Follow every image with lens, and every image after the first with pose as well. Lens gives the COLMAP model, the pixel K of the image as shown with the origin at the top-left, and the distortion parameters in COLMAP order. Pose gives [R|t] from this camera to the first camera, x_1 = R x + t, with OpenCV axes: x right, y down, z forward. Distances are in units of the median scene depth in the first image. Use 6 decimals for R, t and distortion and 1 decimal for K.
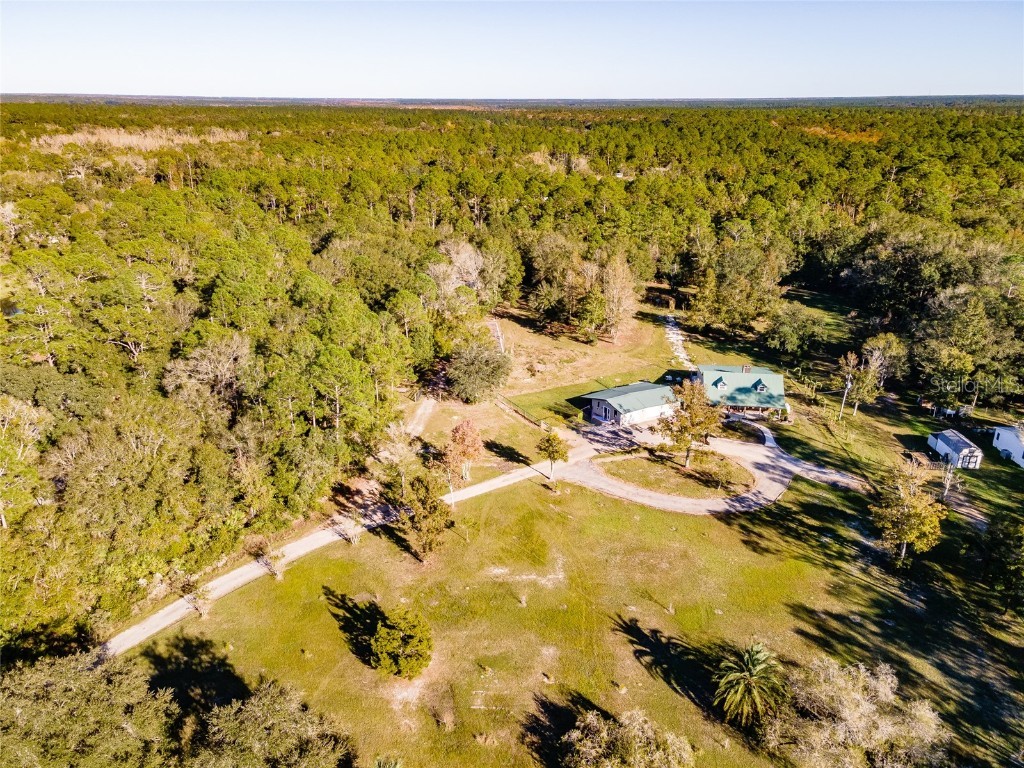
lens RADIAL K [[751.2, 0, 510.4], [0, 751.2, 400.6], [0, 0, 1]] dist [0.037799, 0.017909]
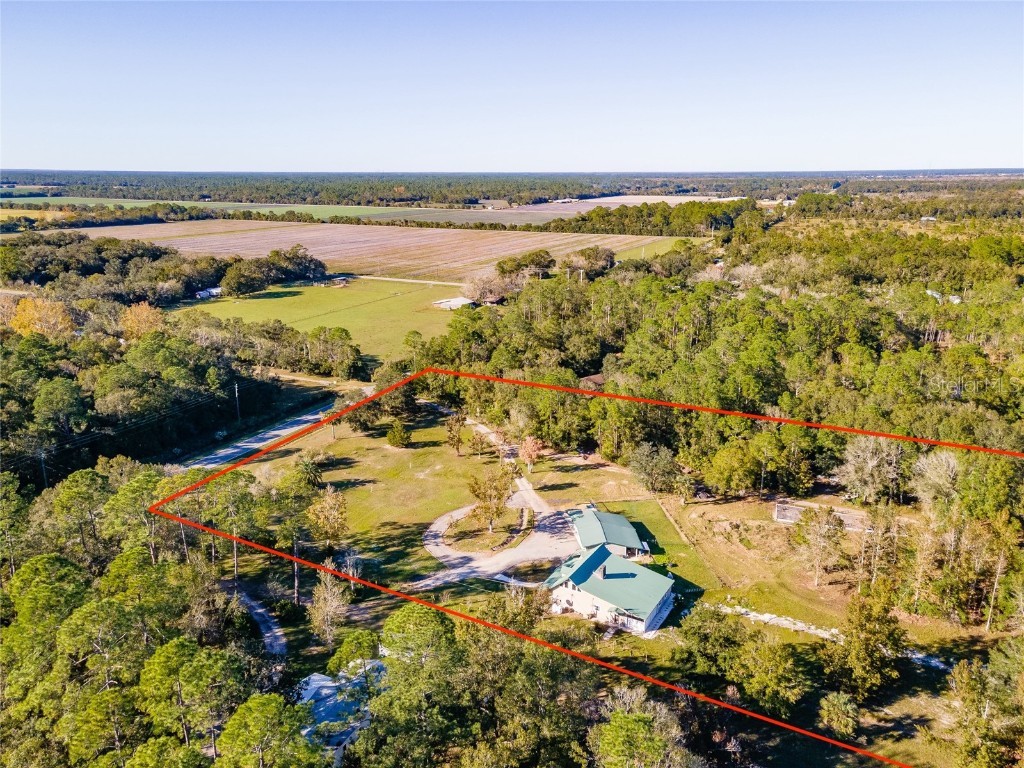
lens RADIAL K [[751.2, 0, 517.1], [0, 751.2, 385.3], [0, 0, 1]] dist [0.037799, 0.017909]
pose [[-0.371895, 0.251073, -0.893676, 1.495232], [-0.346391, 0.855654, 0.384538, -0.745045], [0.861225, 0.452569, -0.231244, 1.355807]]
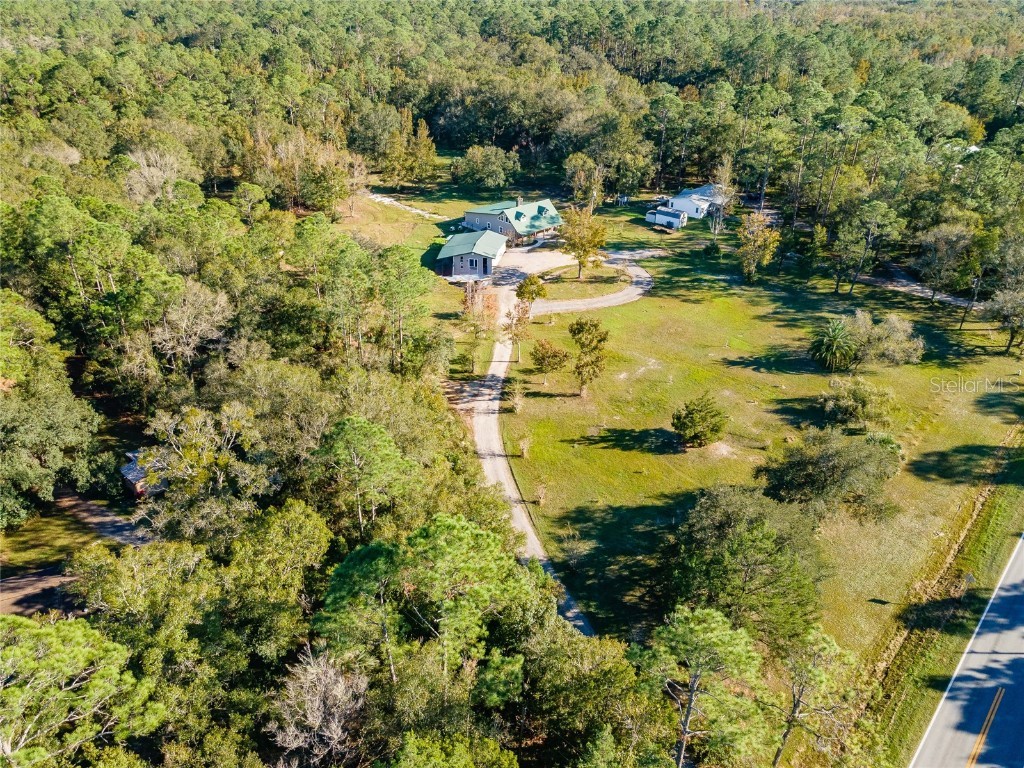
lens RADIAL K [[751.2, 0, 508.7], [0, 751.2, 386.3], [0, 0, 1]] dist [0.037799, 0.017909]
pose [[0.630214, -0.376348, 0.679111, -0.839335], [0.278642, 0.926032, 0.254606, -0.106880], [-0.724699, 0.028773, 0.688465, 0.245624]]
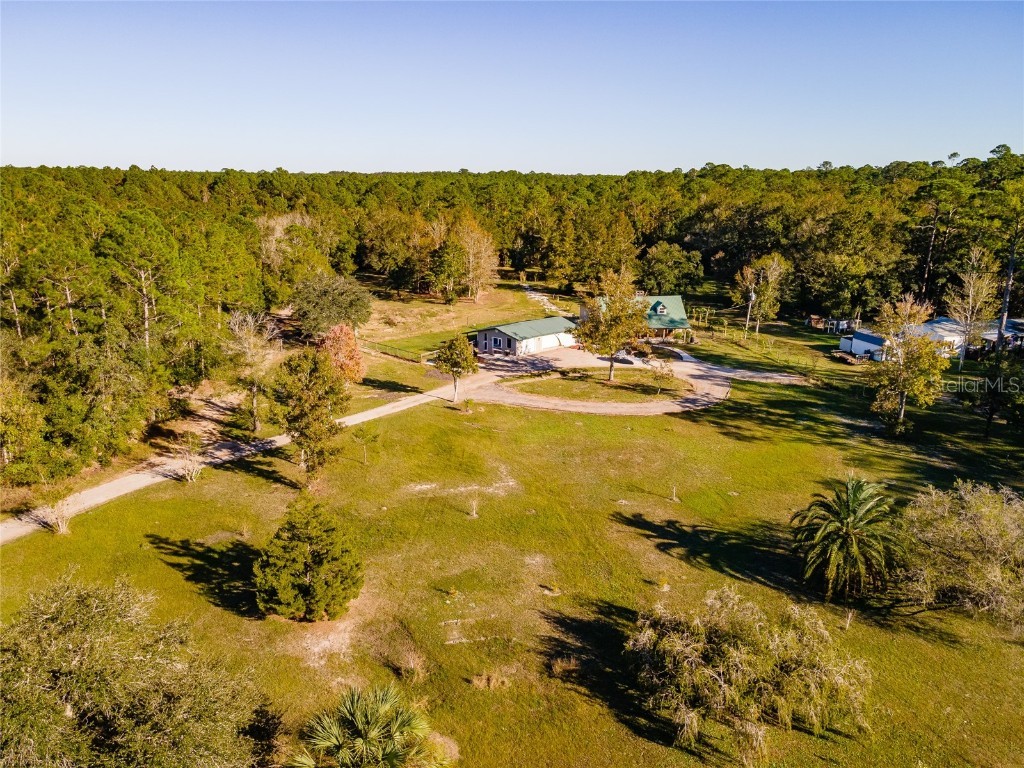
lens RADIAL K [[751.2, 0, 509.2], [0, 751.2, 387.6], [0, 0, 1]] dist [0.037799, 0.017909]
pose [[0.963266, -0.066924, 0.260077, -0.096680], [0.094297, 0.991075, -0.094228, 0.178364], [-0.251449, 0.115291, 0.960979, 0.262729]]
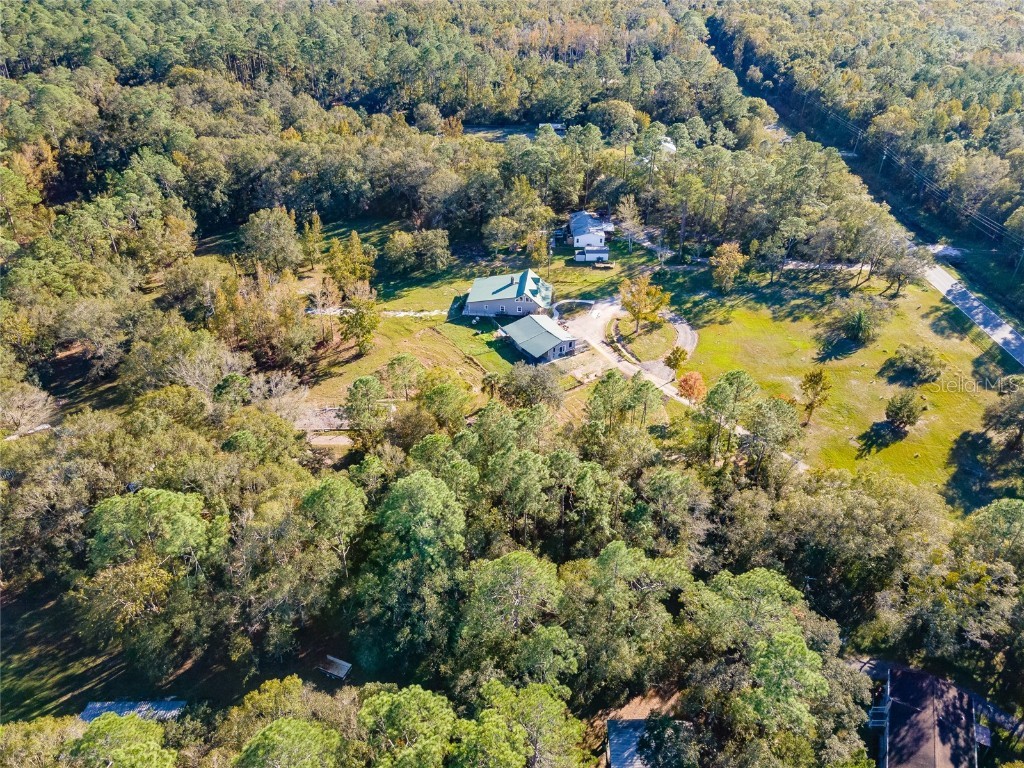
lens RADIAL K [[751.2, 0, 513.2], [0, 751.2, 382.9], [0, 0, 1]] dist [0.037799, 0.017909]
pose [[-0.051702, -0.541703, 0.838978, -1.185830], [0.364370, 0.771956, 0.520883, -0.780120], [-0.929818, 0.332629, 0.157468, 1.126044]]
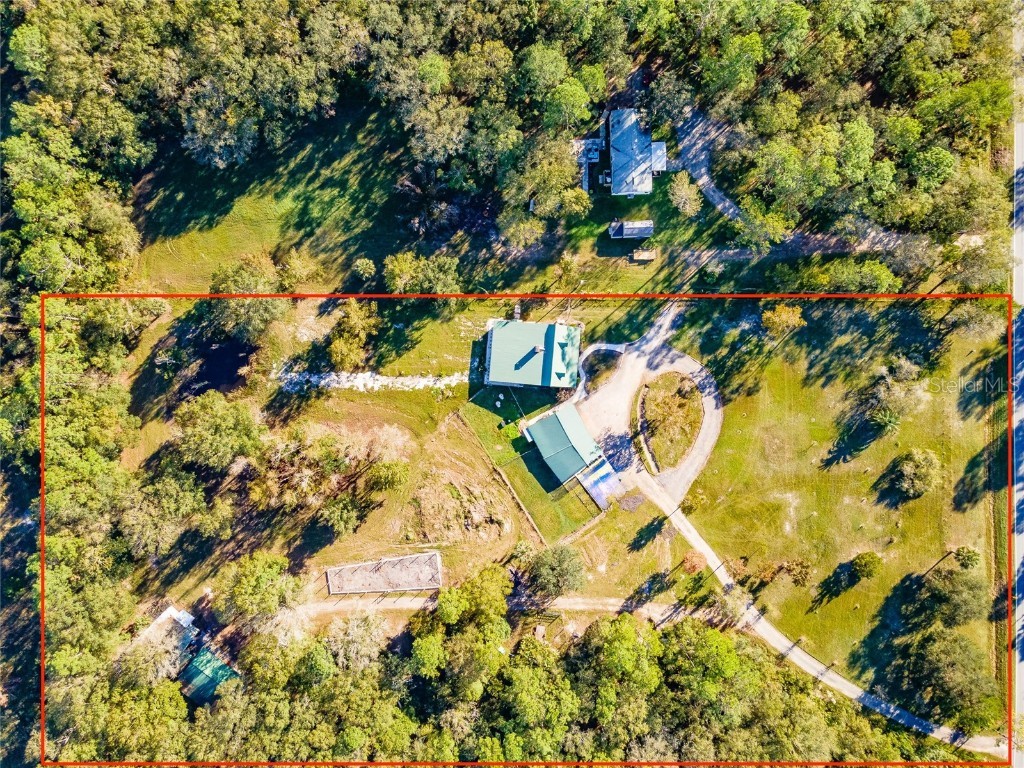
lens RADIAL K [[751.2, 0, 515.7], [0, 751.2, 381.2], [0, 0, 1]] dist [0.037799, 0.017909]
pose [[-0.068933, -0.997593, -0.007452, 0.361052], [0.349409, -0.031139, 0.936453, -1.563092], [-0.934431, 0.061948, 0.350714, 0.811576]]
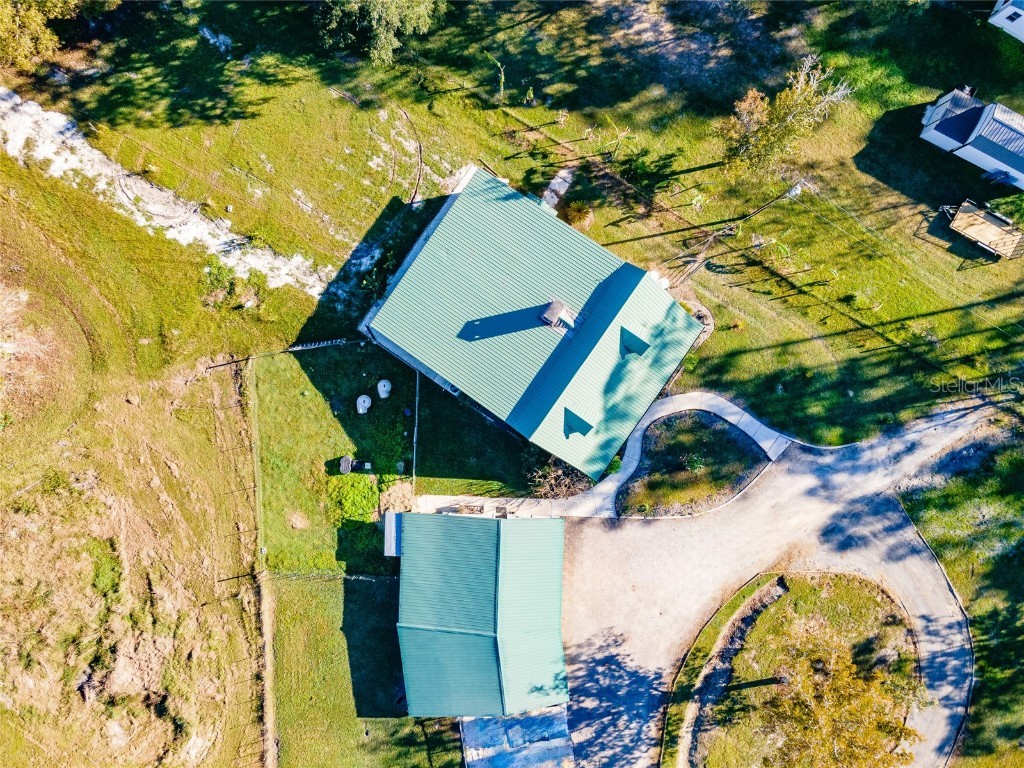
lens RADIAL K [[751.2, 0, 507.8], [0, 751.2, 385.3], [0, 0, 1]] dist [0.037799, 0.017909]
pose [[0.440594, -0.897637, -0.011197, 0.364271], [0.323686, 0.147219, 0.934641, -0.510026], [-0.837320, -0.415422, 0.355416, 1.155618]]
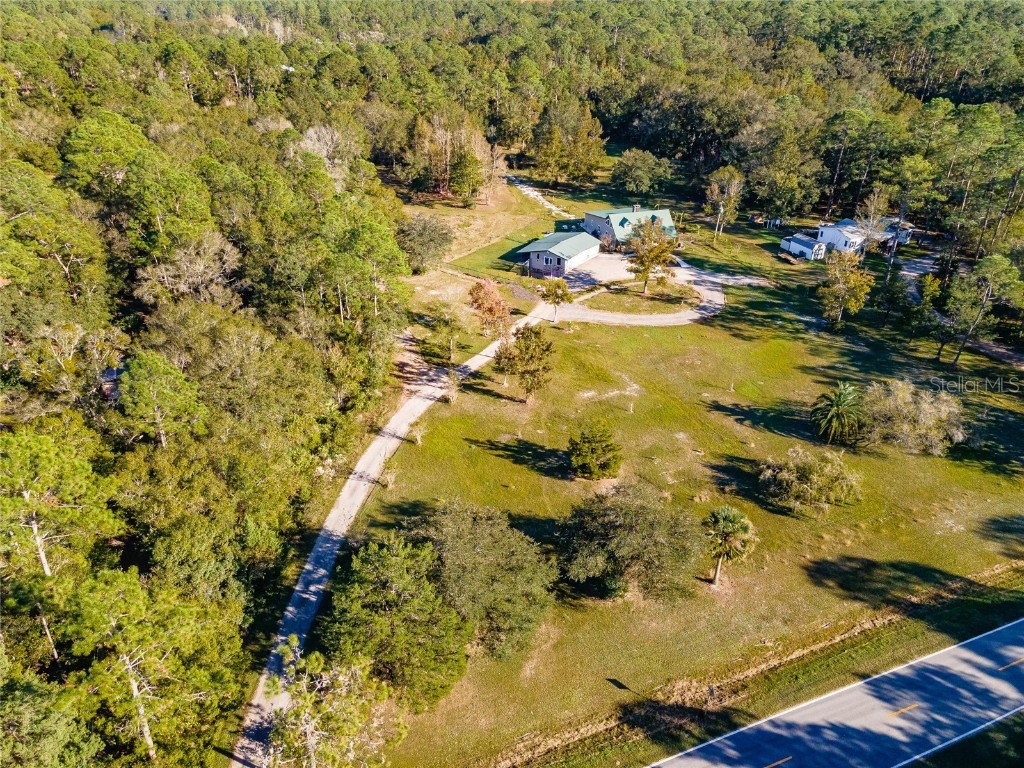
lens RADIAL K [[751.2, 0, 507.5], [0, 751.2, 382.6], [0, 0, 1]] dist [0.037799, 0.017909]
pose [[0.900155, -0.205830, 0.383869, -0.491992], [0.152806, 0.974518, 0.164213, -0.002280], [-0.407887, -0.089160, 0.908669, -0.007667]]
